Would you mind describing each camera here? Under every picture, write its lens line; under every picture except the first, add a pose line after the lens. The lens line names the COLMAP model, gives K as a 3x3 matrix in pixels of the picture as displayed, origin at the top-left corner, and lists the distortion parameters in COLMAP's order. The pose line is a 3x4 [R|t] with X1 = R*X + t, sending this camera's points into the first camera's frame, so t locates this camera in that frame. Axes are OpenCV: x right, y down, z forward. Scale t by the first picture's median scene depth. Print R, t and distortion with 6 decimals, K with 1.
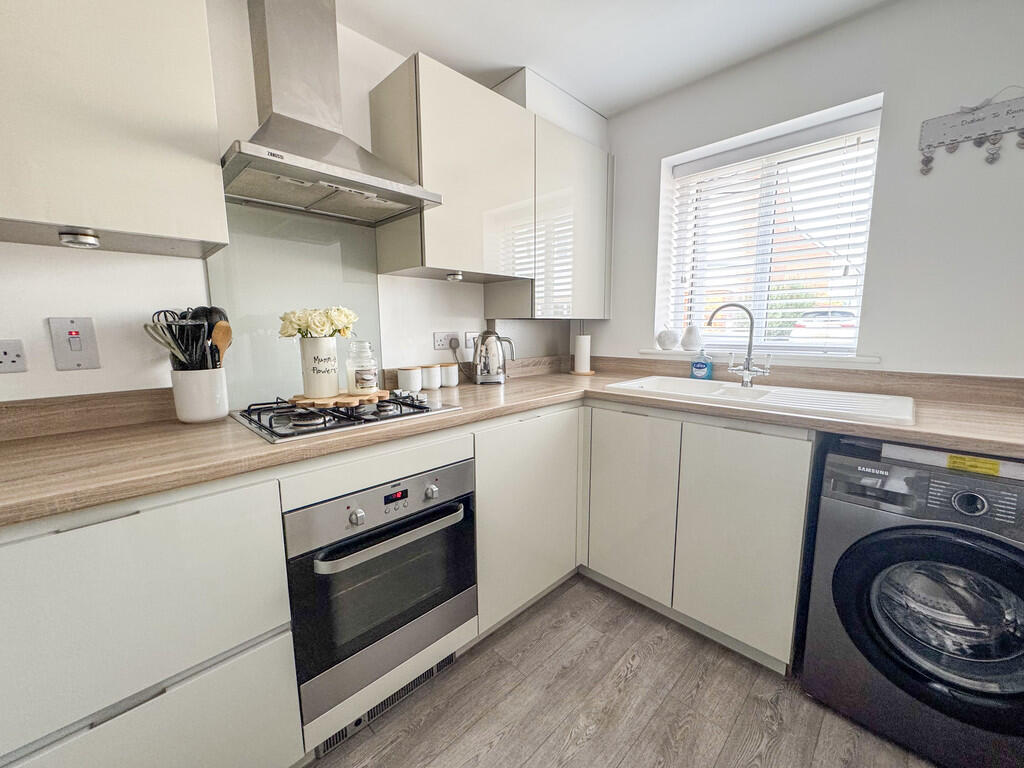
lens RADIAL K [[412.5, 0, 513.8], [0, 412.5, 384.6], [0, 0, 1]] dist [-0.000907, 0.000042]
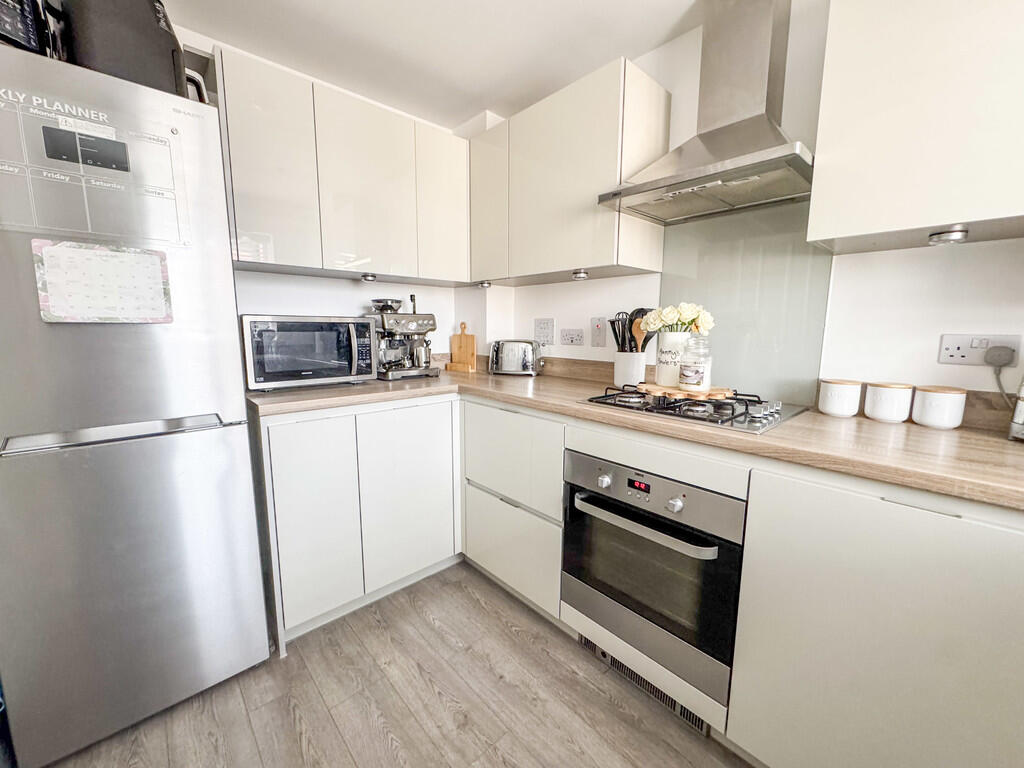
lens RADIAL K [[412.5, 0, 513.6], [0, 412.5, 383.5], [0, 0, 1]] dist [-0.000907, 0.000042]
pose [[-0.051702, 0.147464, -0.987715, 0.694272], [-0.144715, 0.977492, 0.153513, -0.091637], [0.988122, 0.150874, -0.029198, 0.653238]]
